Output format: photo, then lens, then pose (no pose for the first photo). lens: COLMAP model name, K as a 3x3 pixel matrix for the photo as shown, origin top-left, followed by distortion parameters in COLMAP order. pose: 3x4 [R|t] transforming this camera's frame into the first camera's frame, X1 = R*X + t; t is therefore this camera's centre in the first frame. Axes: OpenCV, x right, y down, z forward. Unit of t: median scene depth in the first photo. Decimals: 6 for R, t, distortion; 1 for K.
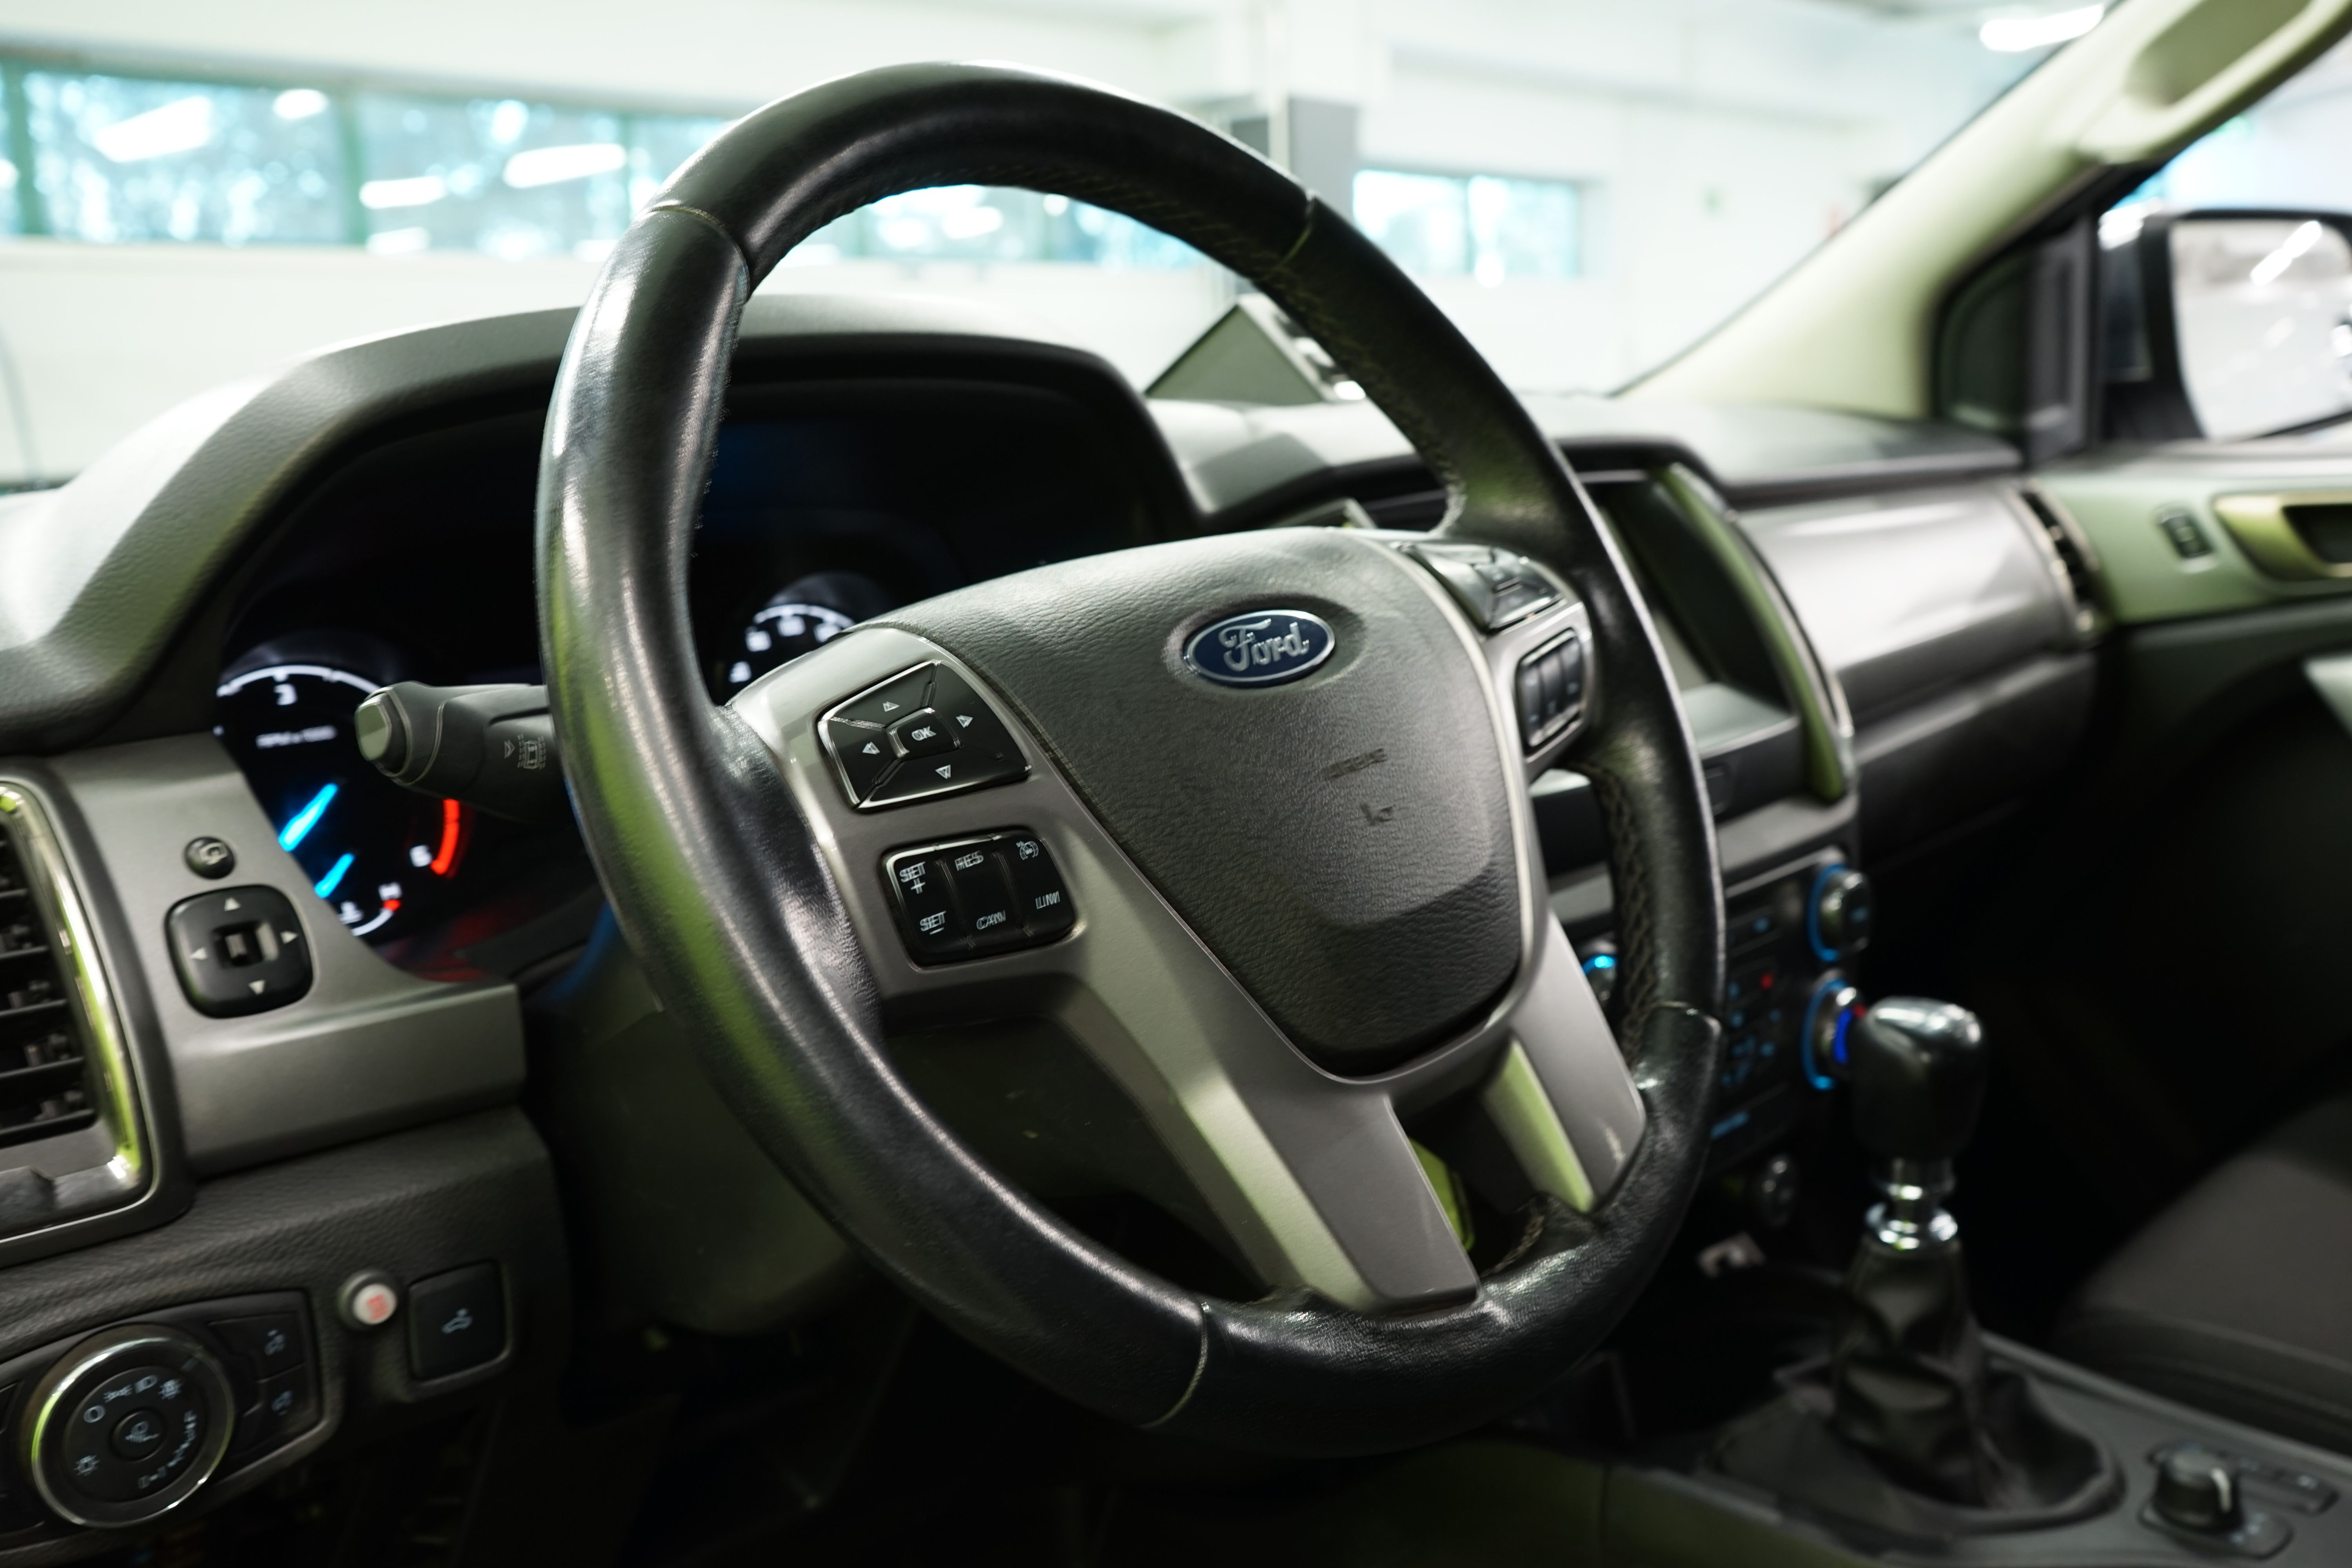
lens RADIAL K [[2190.1, 0, 1176.0], [0, 2190.1, 784.0], [0, 0, 1]] dist [-0.000596, 0.019266]
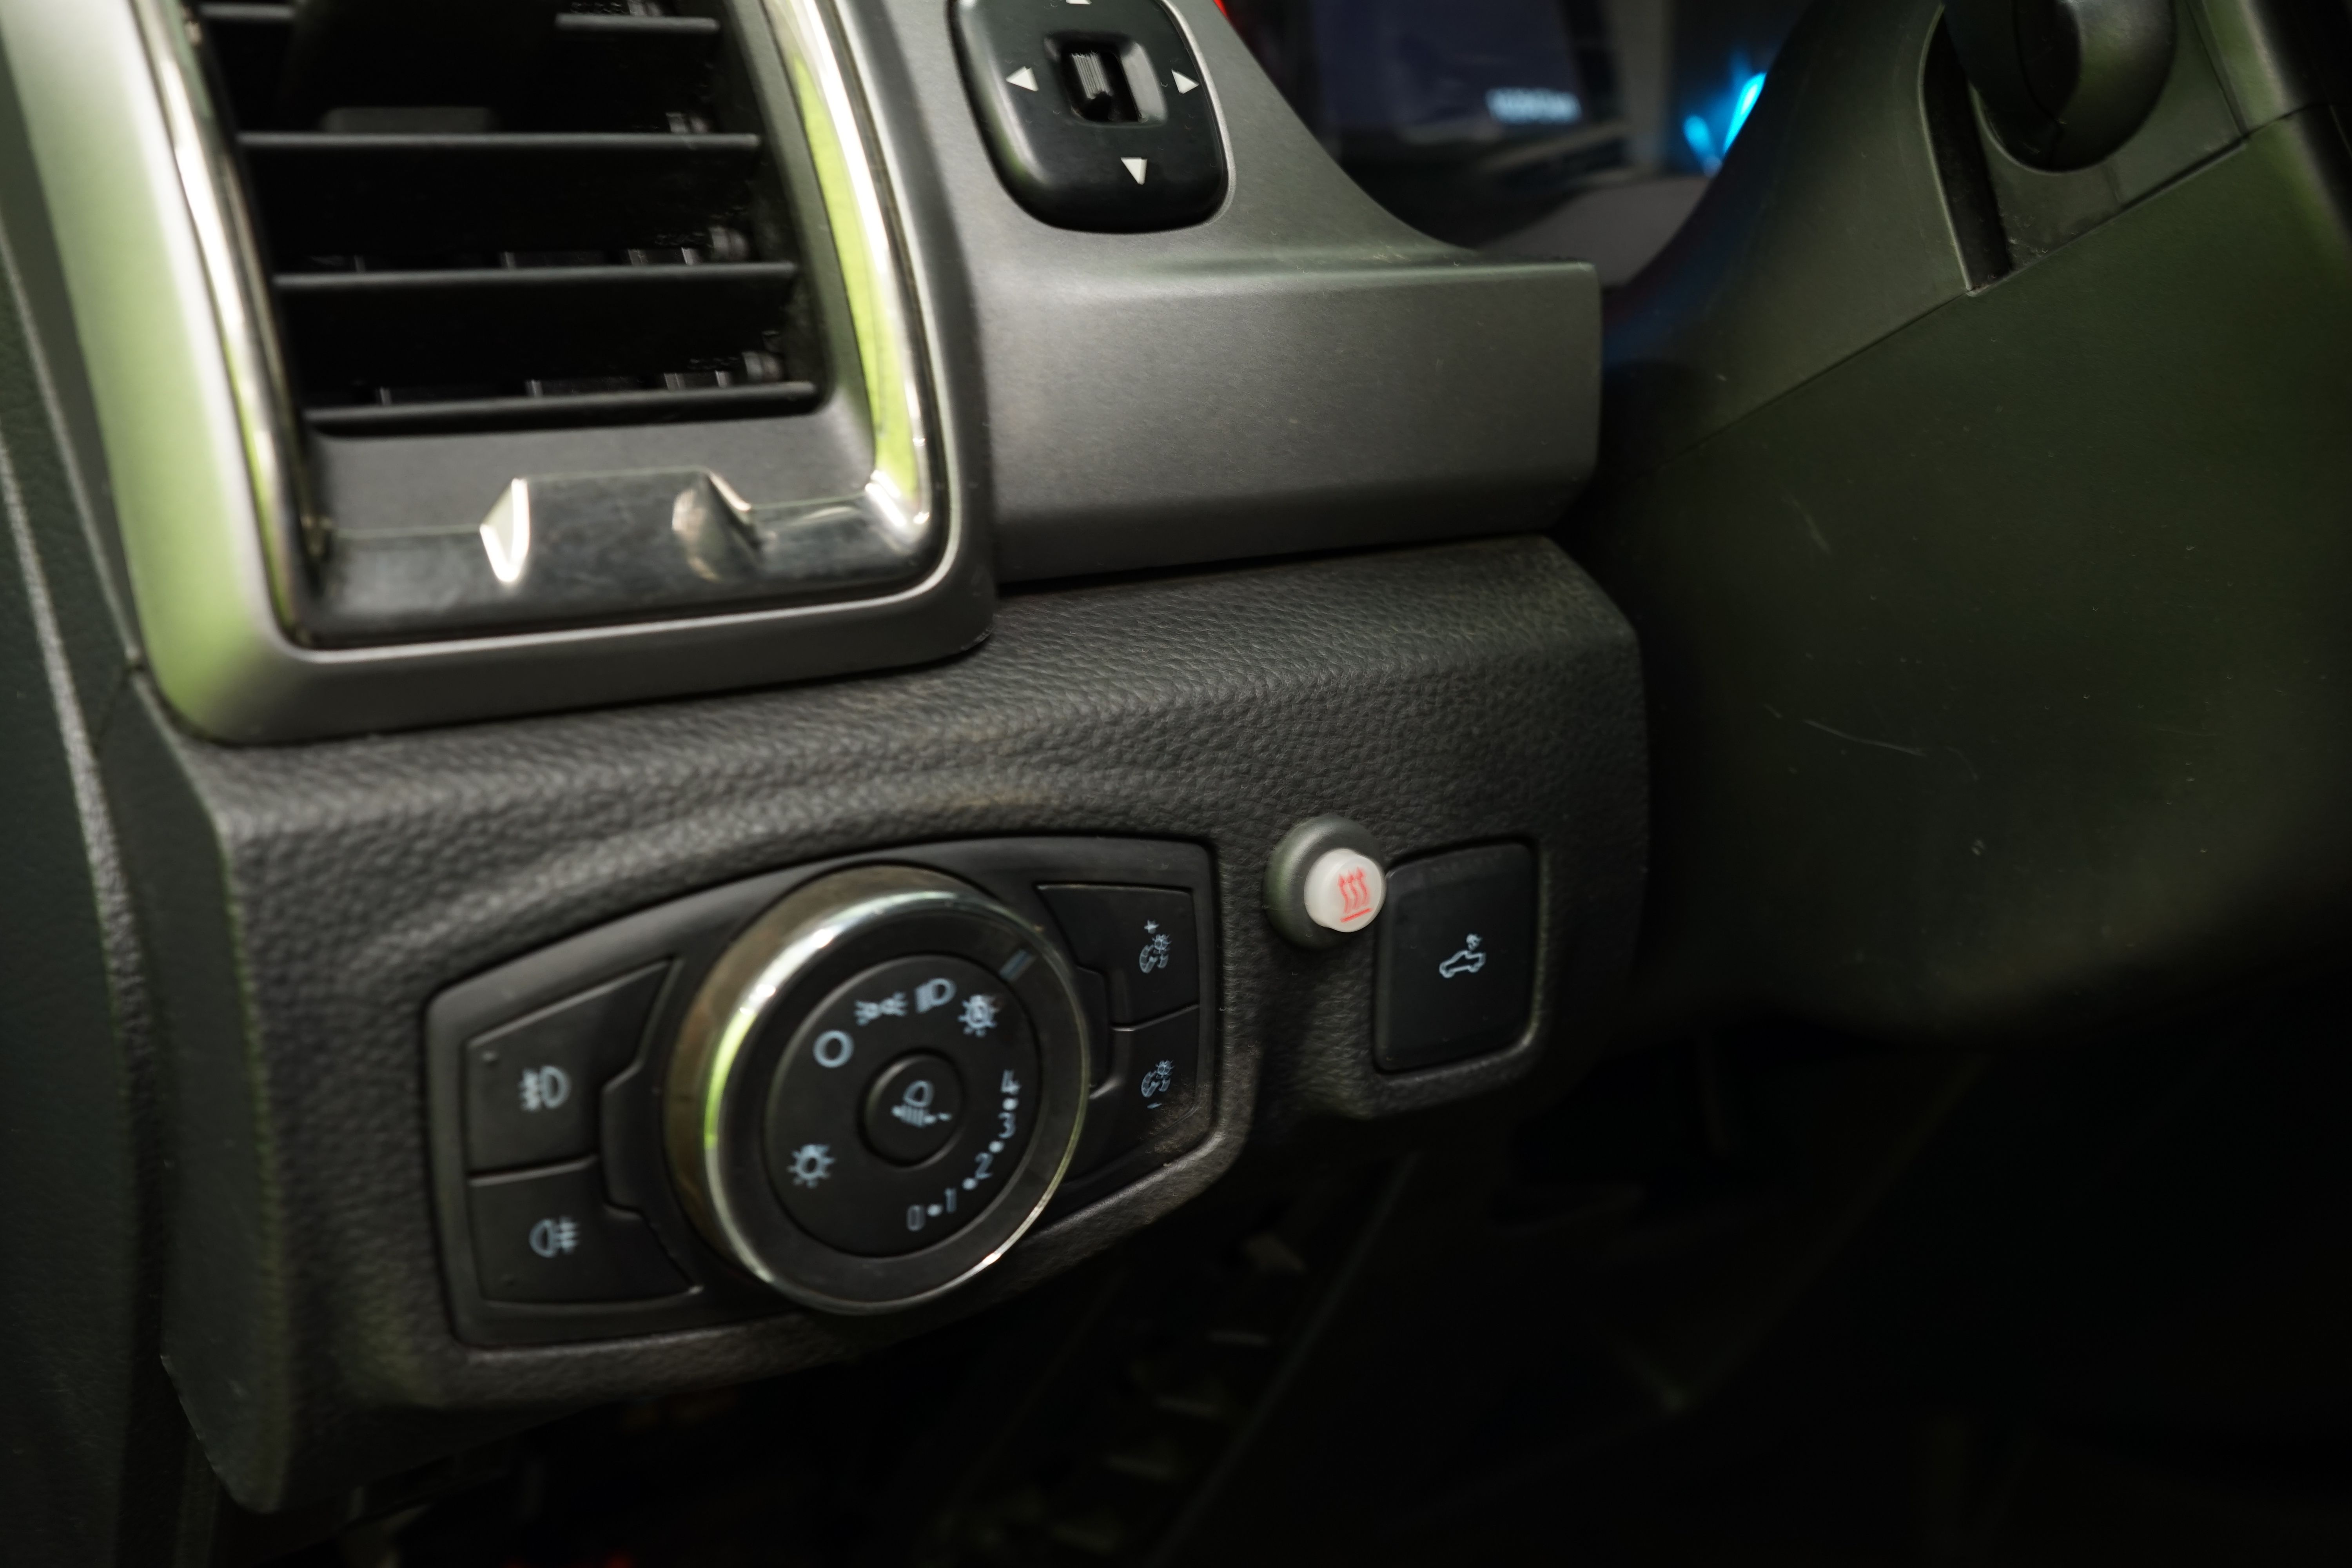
lens RADIAL K [[2545.2, 0, 1176.0], [0, 2545.2, 784.0], [0, 0, 1]] dist [0.000807, -0.001481]
pose [[0.989778, 0.059082, -0.129801, -0.333061], [-0.050089, 0.996183, 0.071487, 0.179297], [0.133529, -0.064254, 0.988960, 0.473404]]
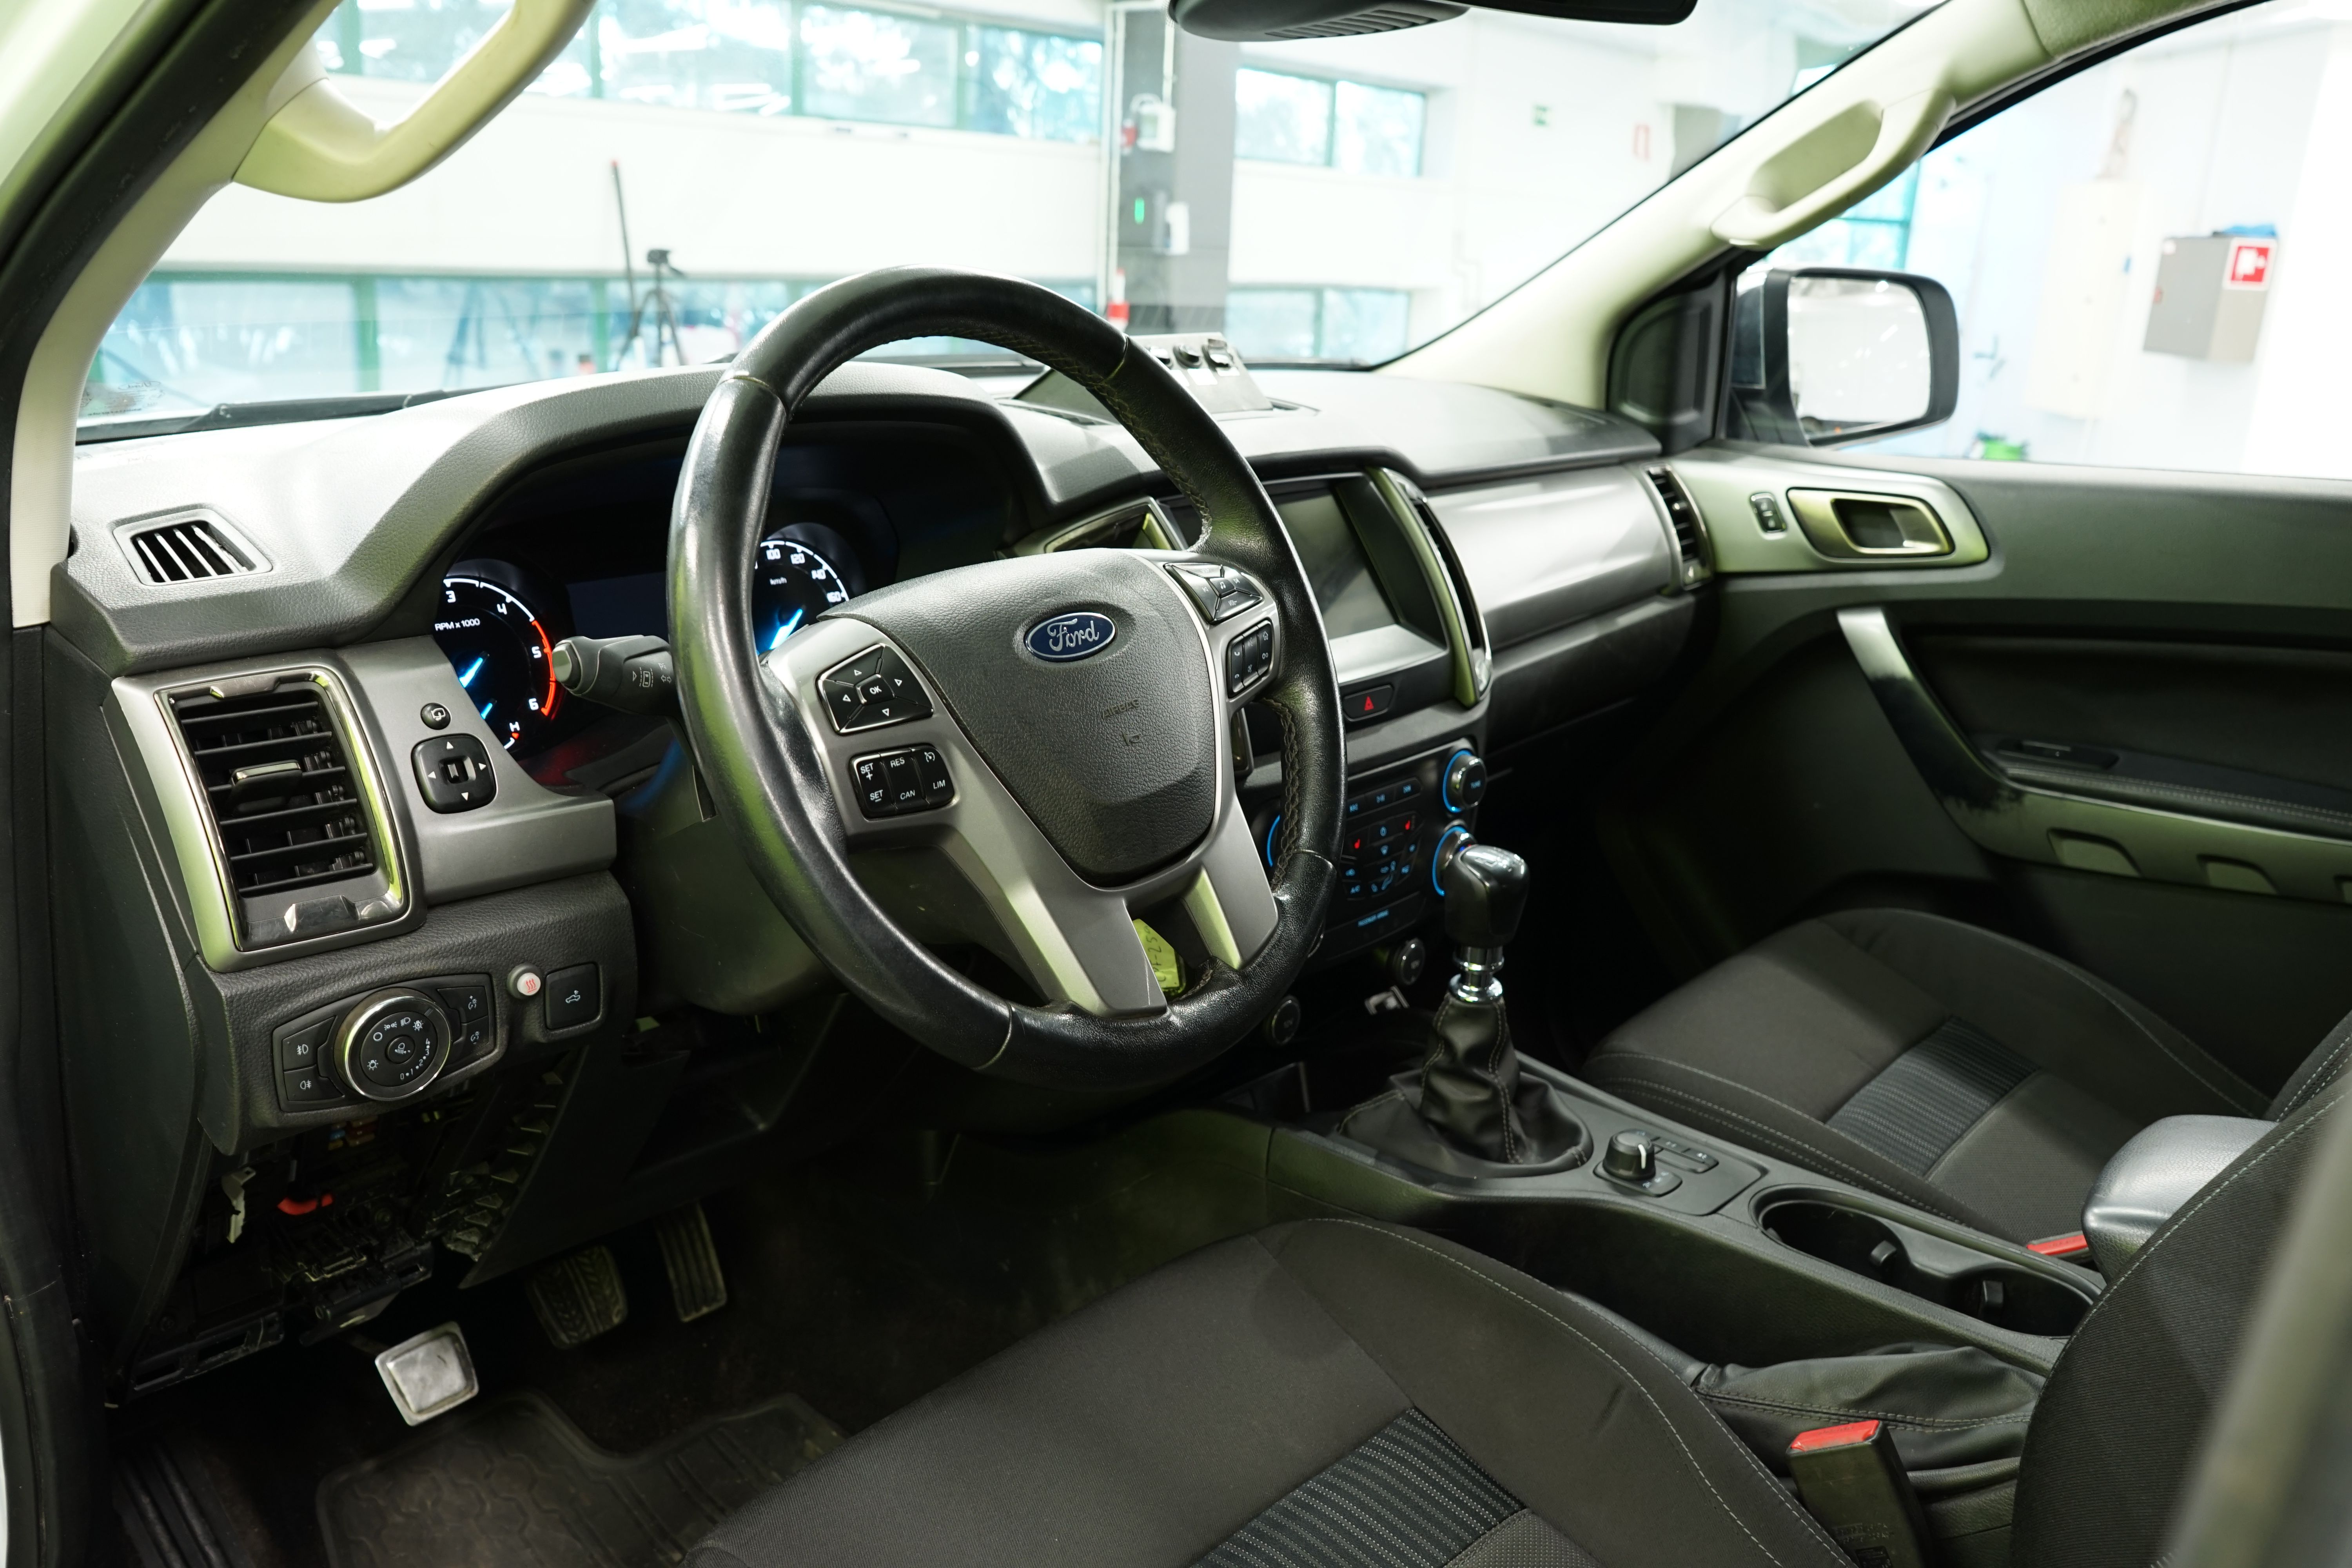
lens RADIAL K [[1886.1, 0, 1176.0], [0, 1886.1, 784.0], [0, 0, 1]] dist [-0.012207, -0.000193]
pose [[0.995485, 0.059566, 0.073903, 0.017665], [-0.066839, 0.992720, 0.100194, -0.097645], [-0.067397, -0.104682, 0.992219, -0.470666]]
